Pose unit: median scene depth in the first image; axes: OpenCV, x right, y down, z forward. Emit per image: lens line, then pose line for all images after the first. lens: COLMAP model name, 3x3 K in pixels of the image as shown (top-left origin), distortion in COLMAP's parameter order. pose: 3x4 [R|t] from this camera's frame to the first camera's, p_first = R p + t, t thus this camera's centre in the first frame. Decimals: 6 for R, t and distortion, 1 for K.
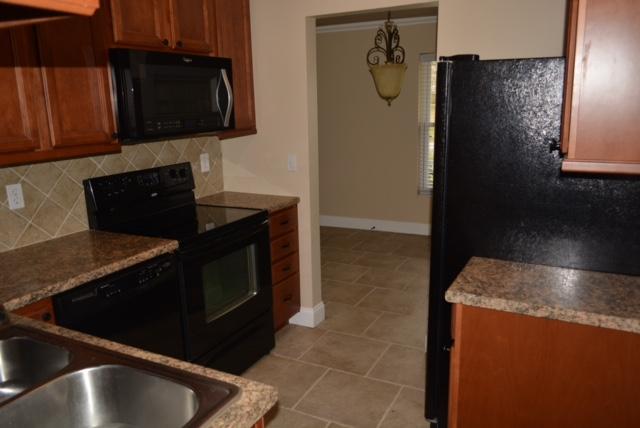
lens RADIAL K [[501.8, 0, 320.0], [0, 501.8, 214.0], [0, 0, 1]] dist [-0.002871, -0.001980]
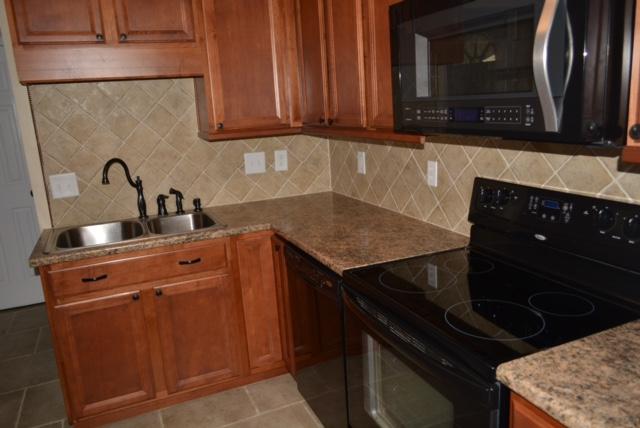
lens RADIAL K [[501.8, 0, 320.0], [0, 501.8, 214.0], [0, 0, 1]] dist [-0.002871, -0.001980]
pose [[-0.638156, 0.234423, -0.733350, 0.267121], [-0.089788, 0.923358, 0.373294, -0.295521], [0.764654, 0.304065, -0.568198, 1.344084]]
